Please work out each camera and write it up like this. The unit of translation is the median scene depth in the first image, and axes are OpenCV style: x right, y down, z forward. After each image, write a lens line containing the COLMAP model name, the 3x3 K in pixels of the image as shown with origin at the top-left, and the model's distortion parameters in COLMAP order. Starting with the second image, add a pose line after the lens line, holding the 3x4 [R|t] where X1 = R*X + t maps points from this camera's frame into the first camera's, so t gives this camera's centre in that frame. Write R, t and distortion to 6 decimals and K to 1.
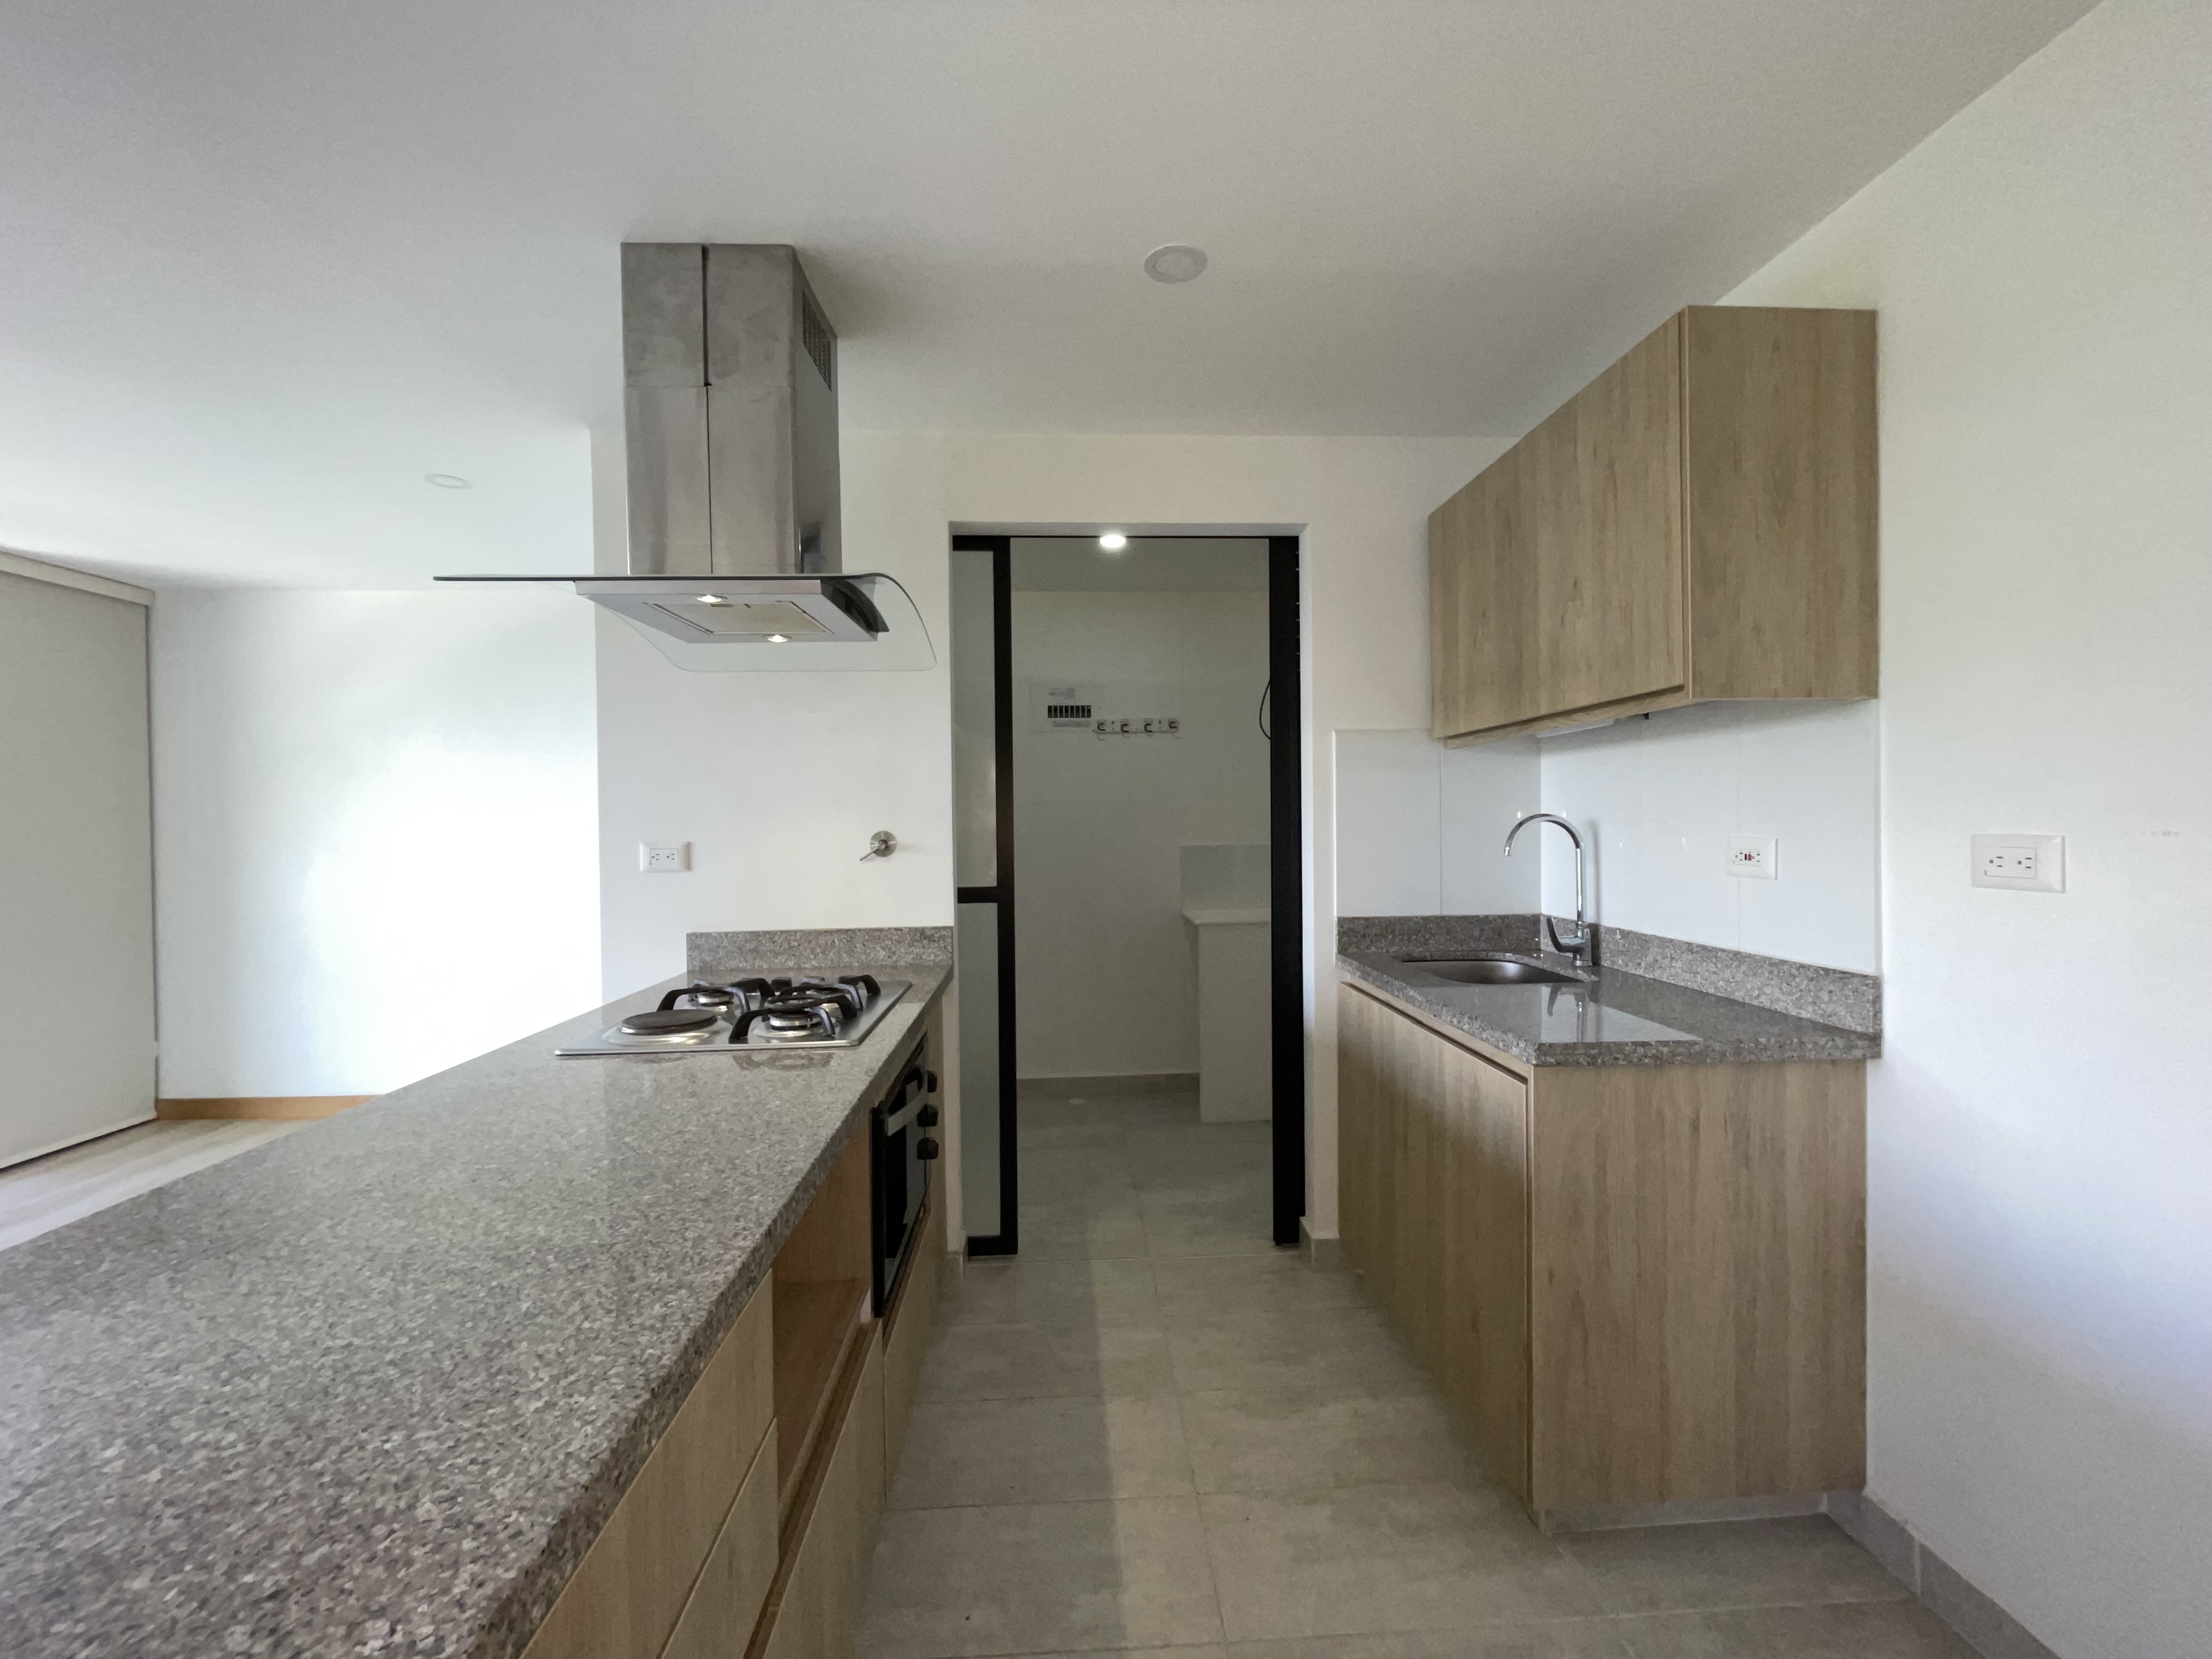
lens RADIAL K [[896.1, 0, 1111.6], [0, 896.1, 826.2], [0, 0, 1]] dist [-0.004392, 0.000405]
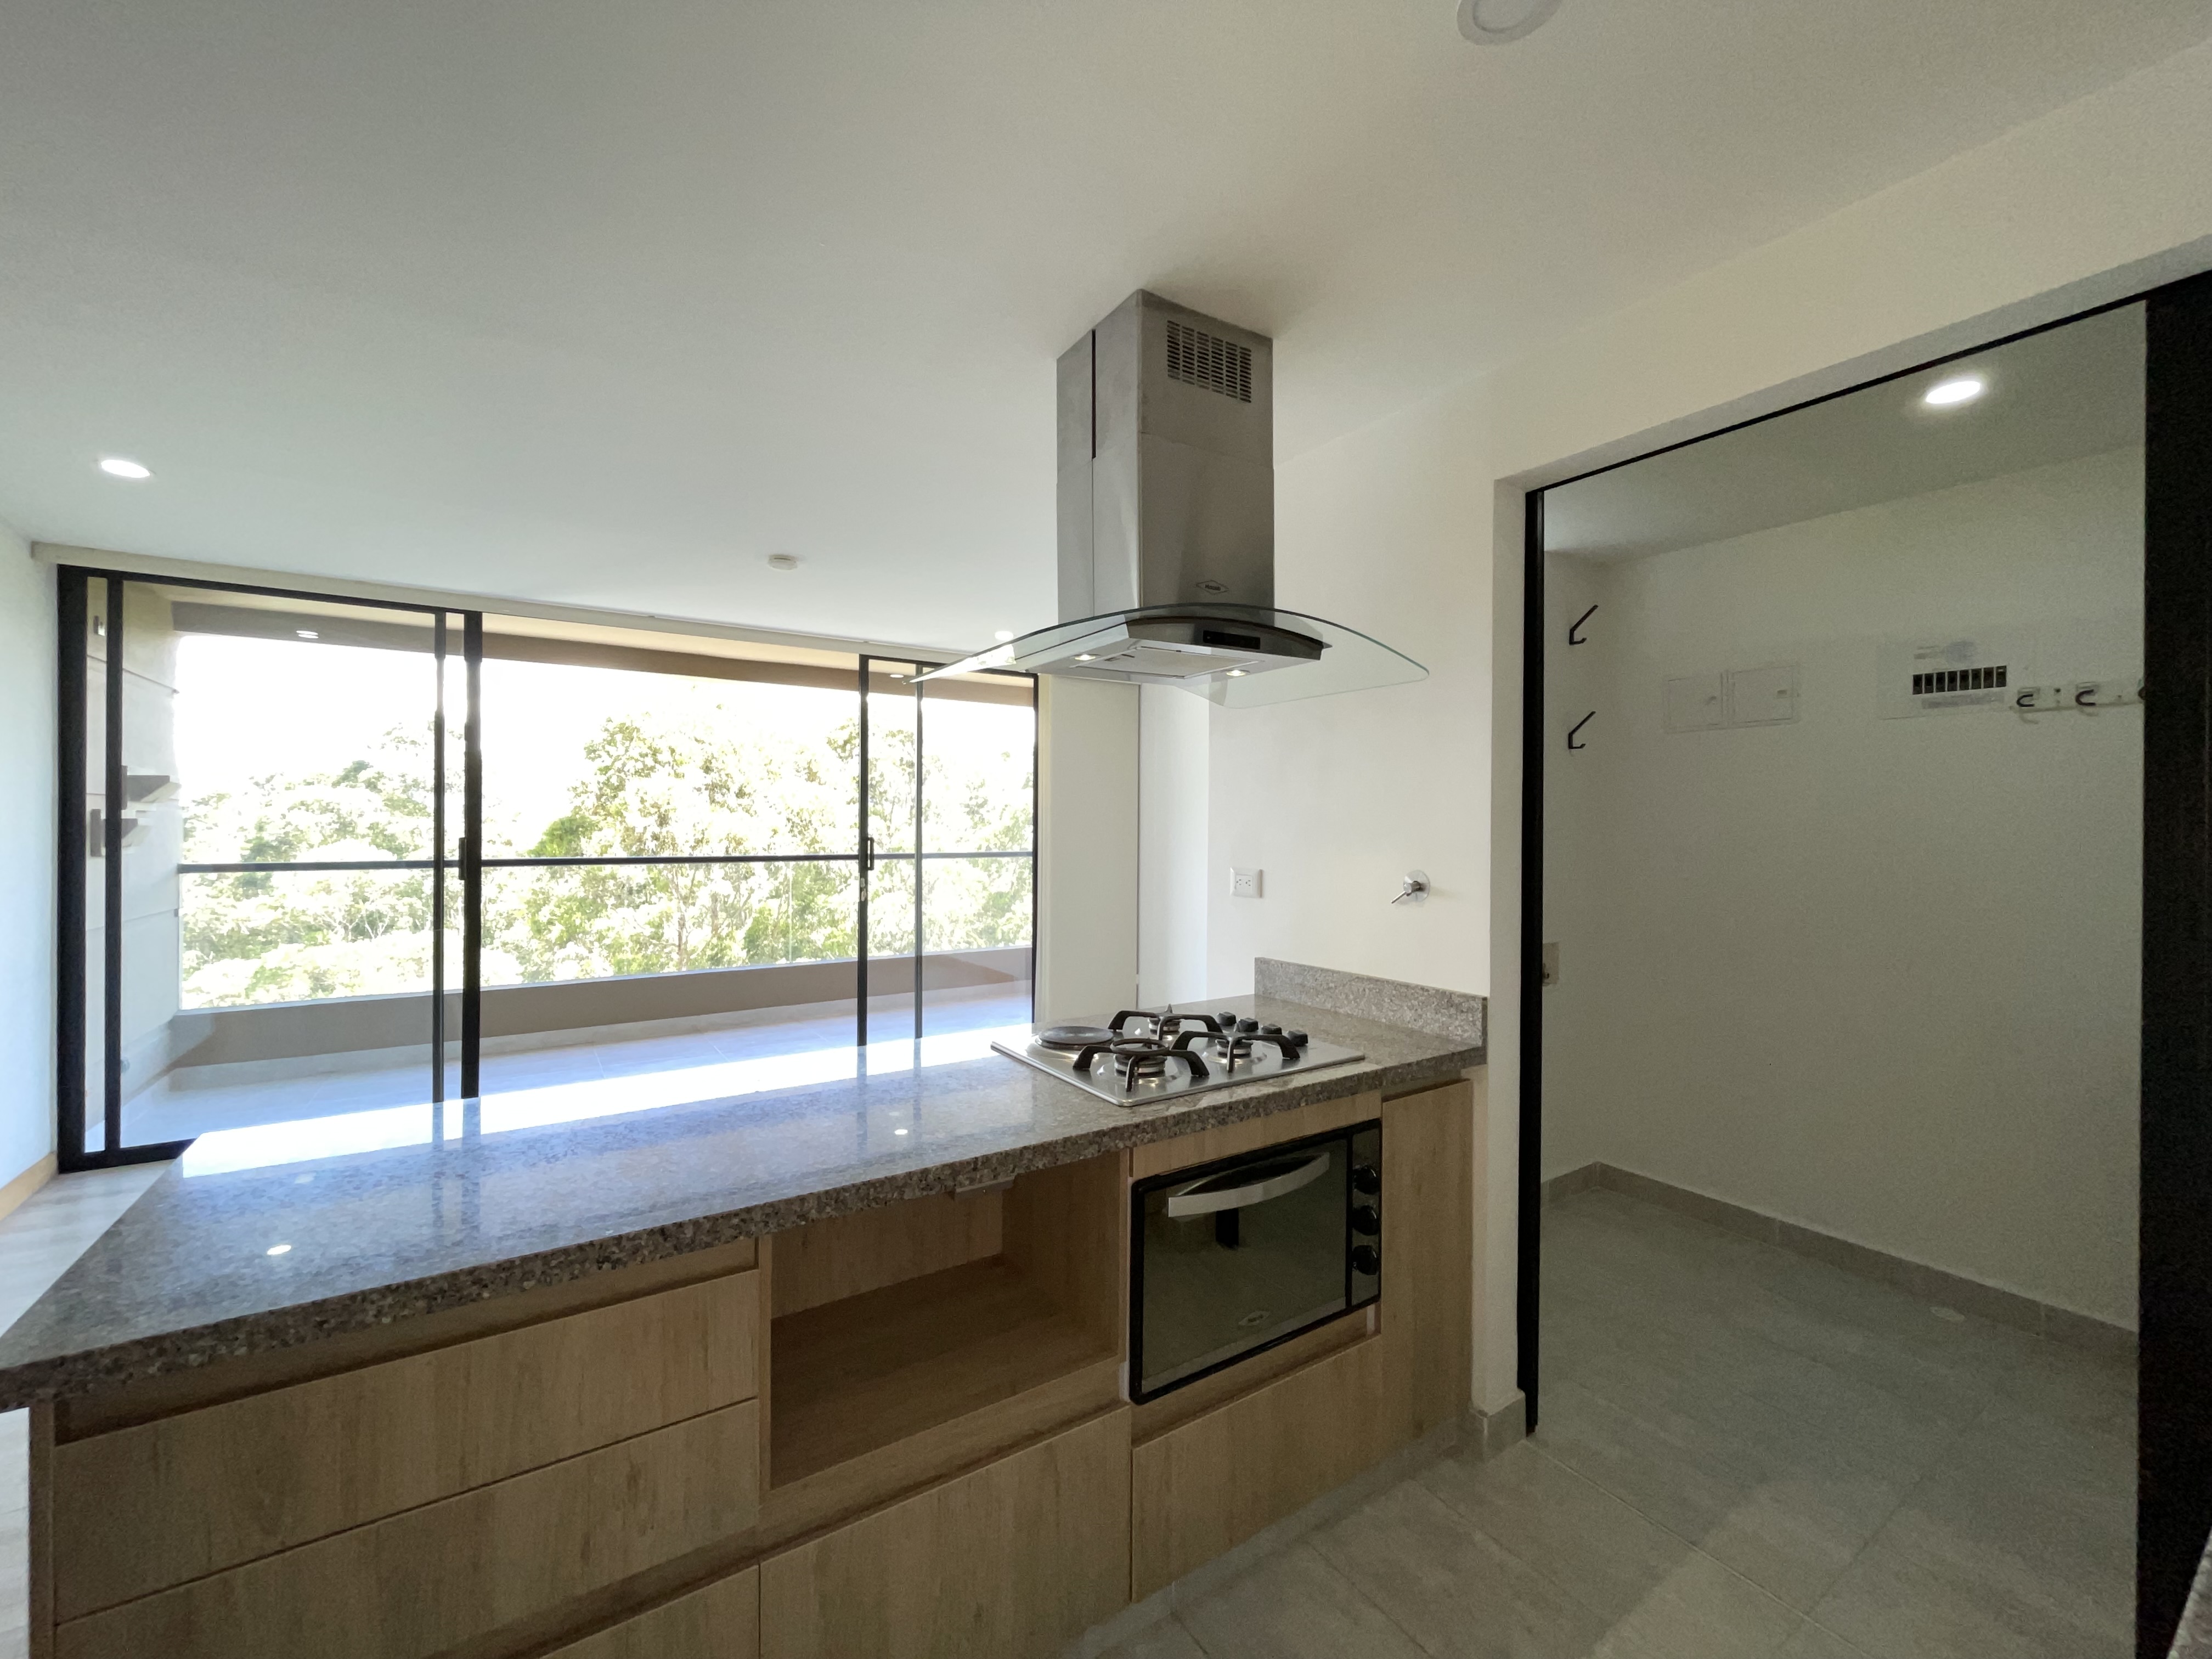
lens RADIAL K [[896.1, 0, 1108.8], [0, 896.1, 826.8], [0, 0, 1]] dist [-0.004392, 0.000405]
pose [[0.499280, 0.020931, -0.866188, 0.408657], [-0.018260, 0.999740, 0.013632, -0.052046], [0.866248, 0.009010, 0.499533, 0.390724]]
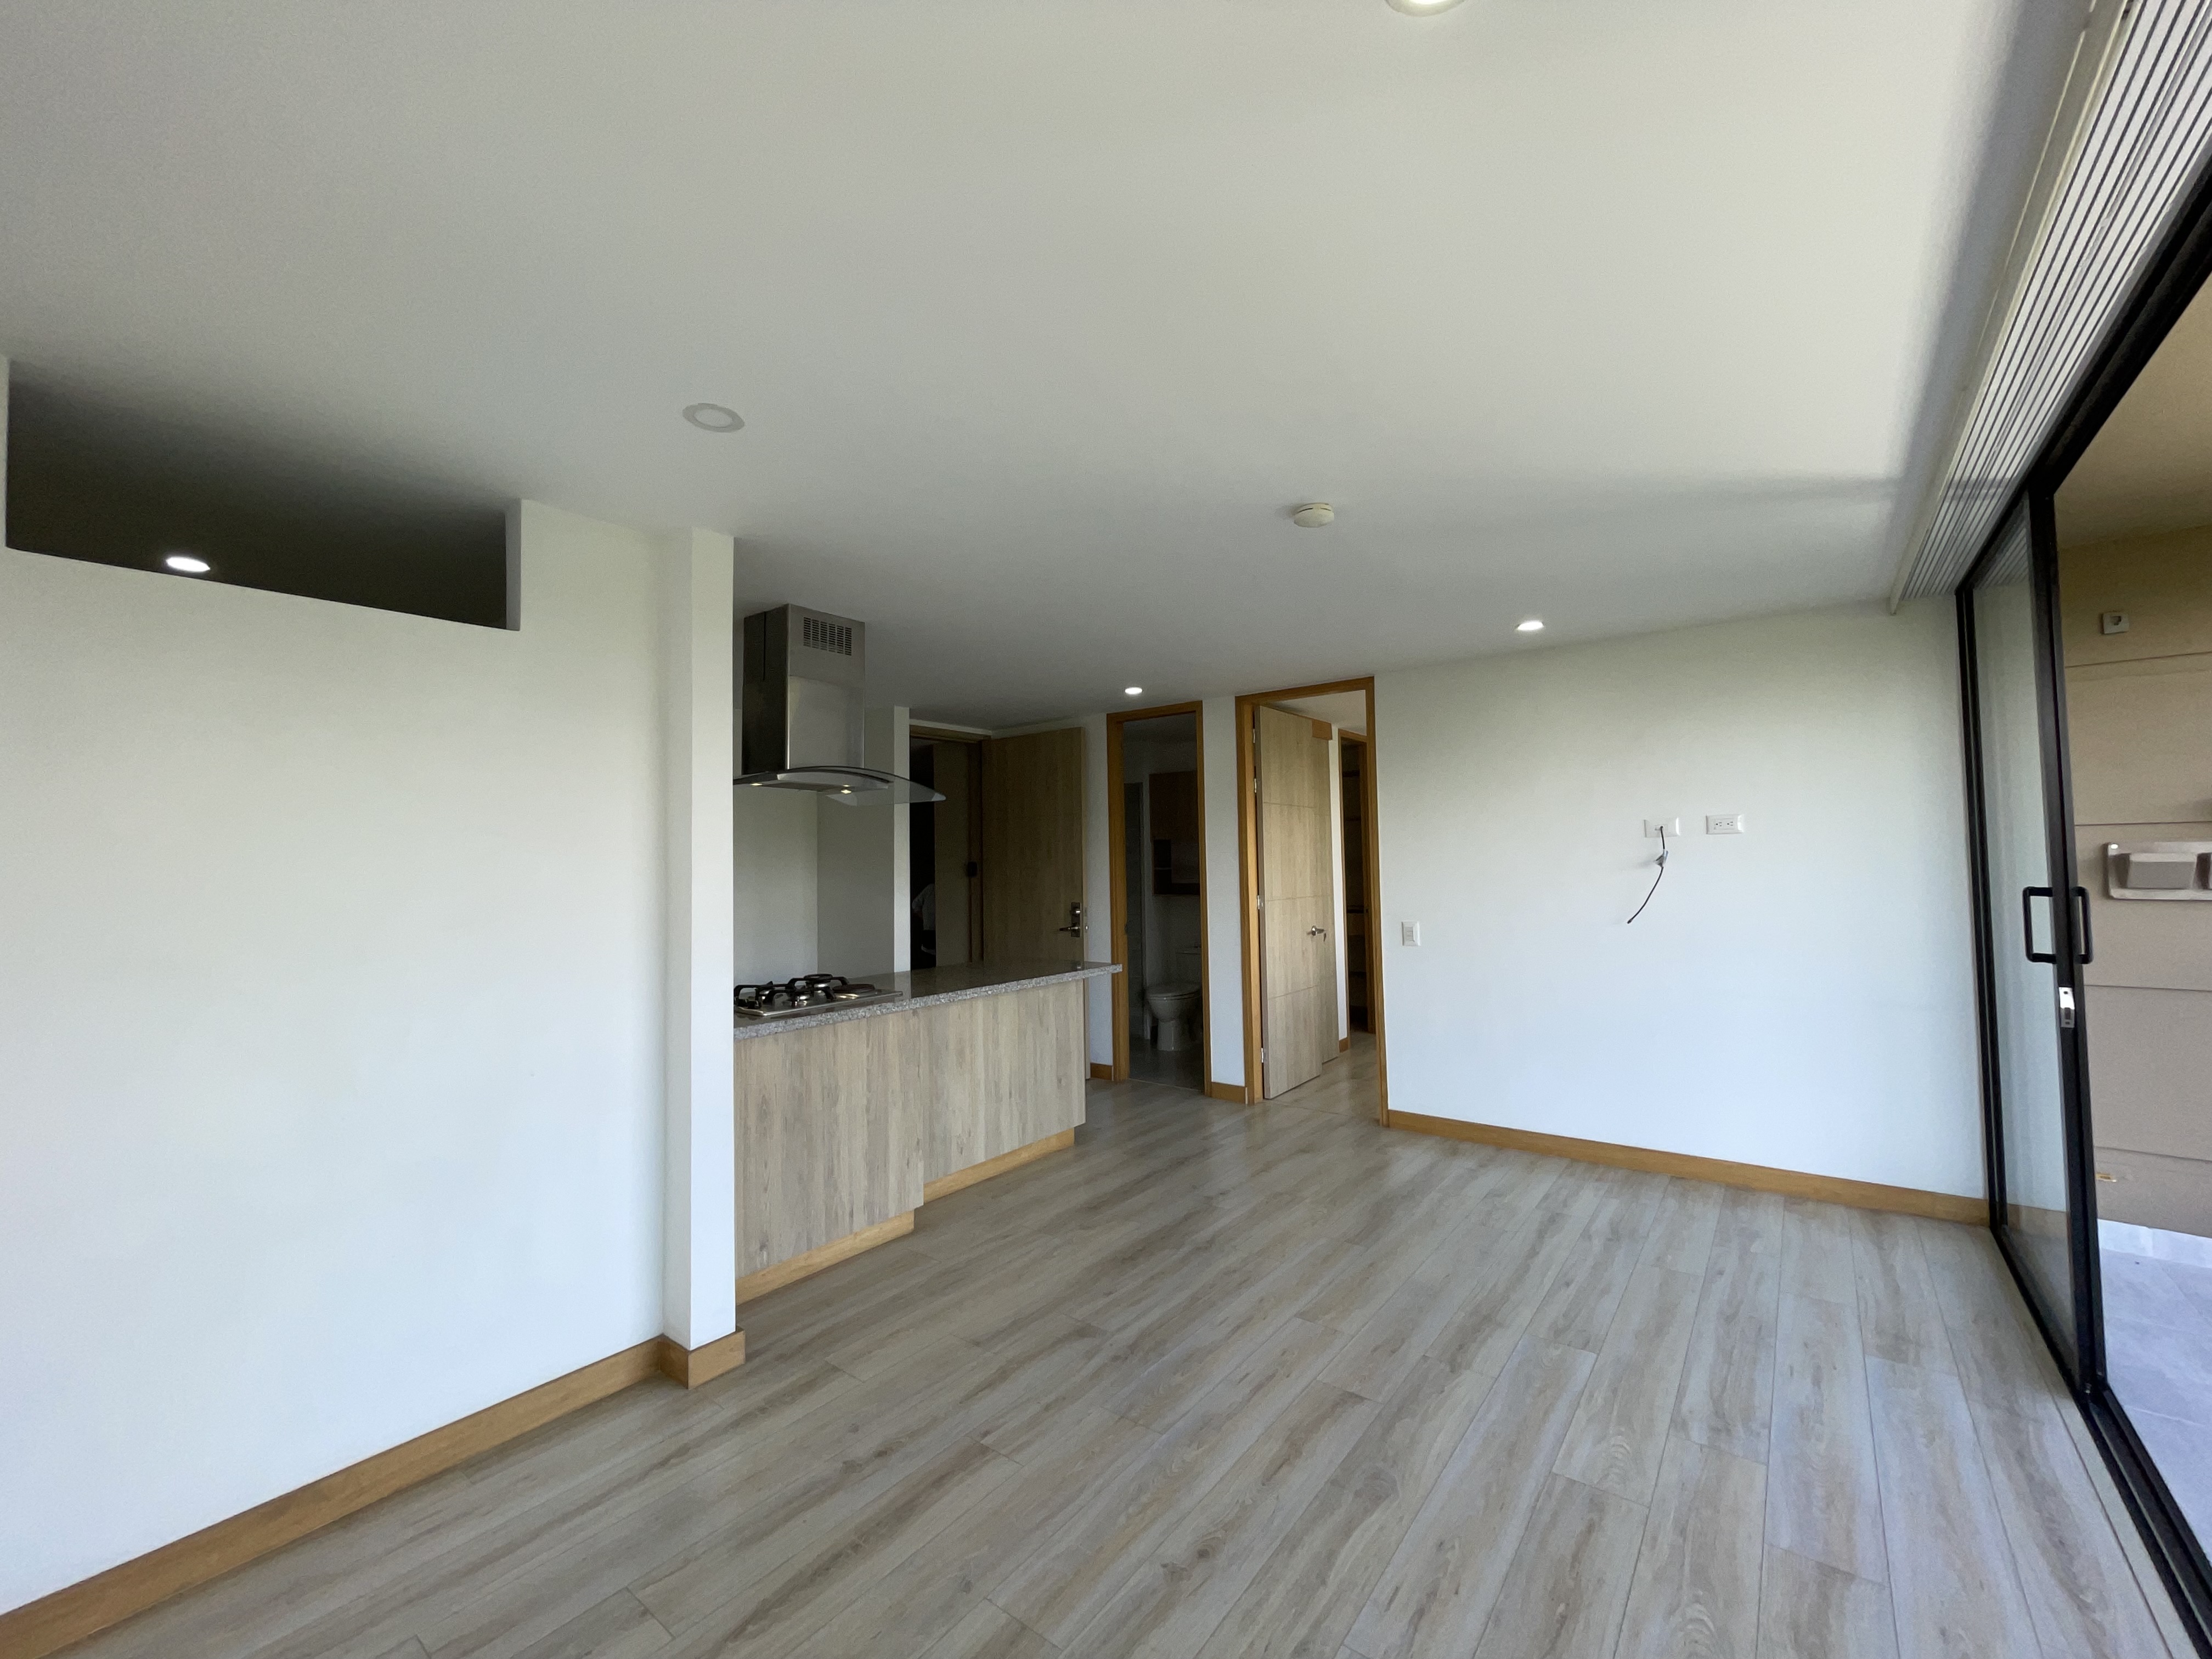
lens RADIAL K [[896.1, 0, 1109.2], [0, 896.1, 817.9], [0, 0, 1]] dist [-0.004392, 0.000405]
pose [[-0.745142, 0.059872, 0.664213, -1.939162], [0.031422, 0.998008, -0.054709, -0.038188], [-0.666165, -0.019896, -0.745539, 1.789506]]
